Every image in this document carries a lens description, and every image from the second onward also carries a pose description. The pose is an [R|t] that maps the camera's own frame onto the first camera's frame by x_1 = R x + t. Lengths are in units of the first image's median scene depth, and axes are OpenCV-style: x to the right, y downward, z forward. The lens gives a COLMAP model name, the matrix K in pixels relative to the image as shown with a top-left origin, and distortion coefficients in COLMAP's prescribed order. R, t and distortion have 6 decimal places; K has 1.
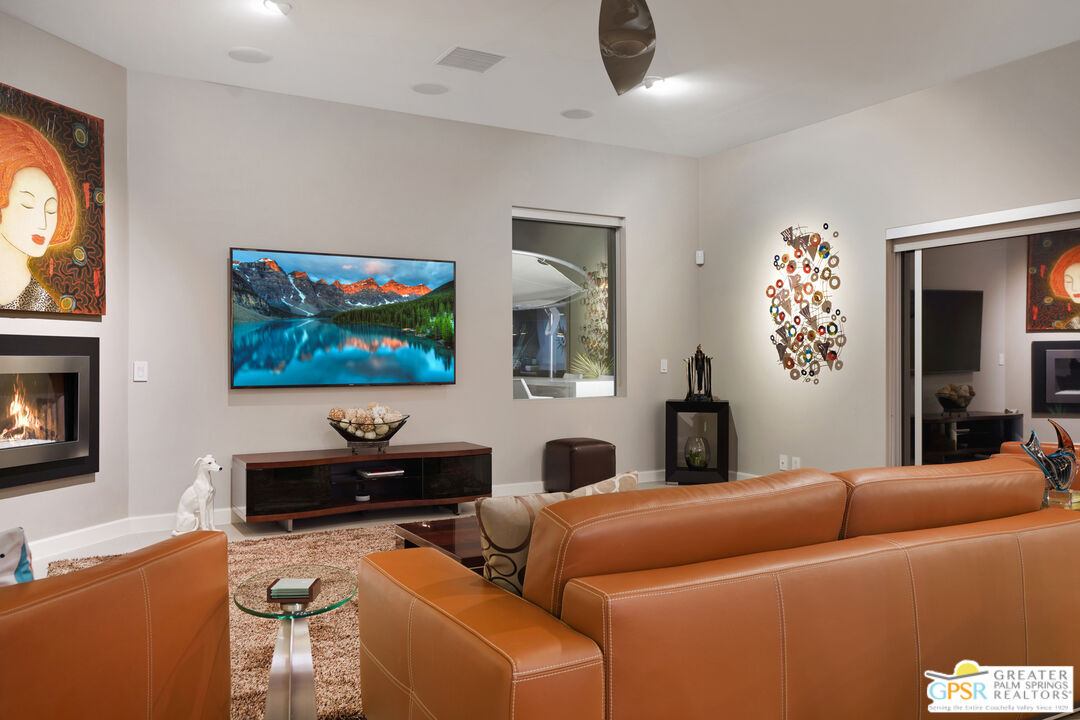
lens RADIAL K [[795.0, 0, 515.3], [0, 795.0, 349.3], [0, 0, 1]] dist [0.031430, 0.000840]
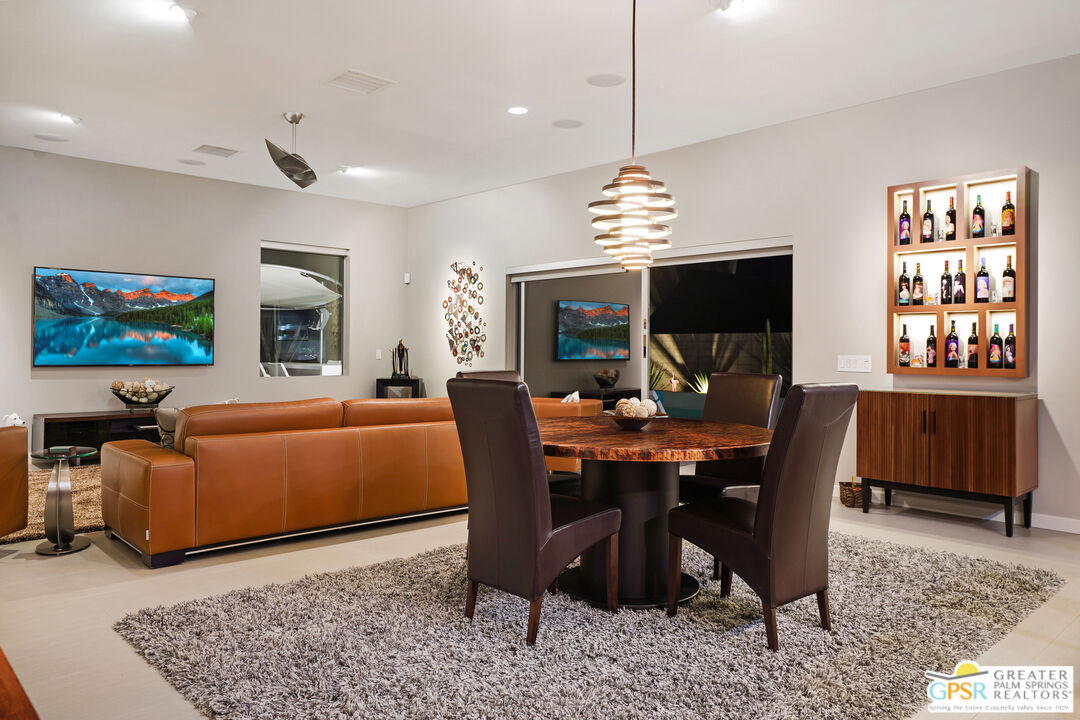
lens RADIAL K [[762.8, 0, 541.8], [0, 762.8, 344.6], [0, 0, 1]] dist [0.004883, 0.001066]
pose [[0.966860, 0.011292, 0.255058, 0.148433], [-0.011945, 0.999928, 0.001012, -0.001080], [-0.255029, -0.004025, 0.966925, -0.472976]]
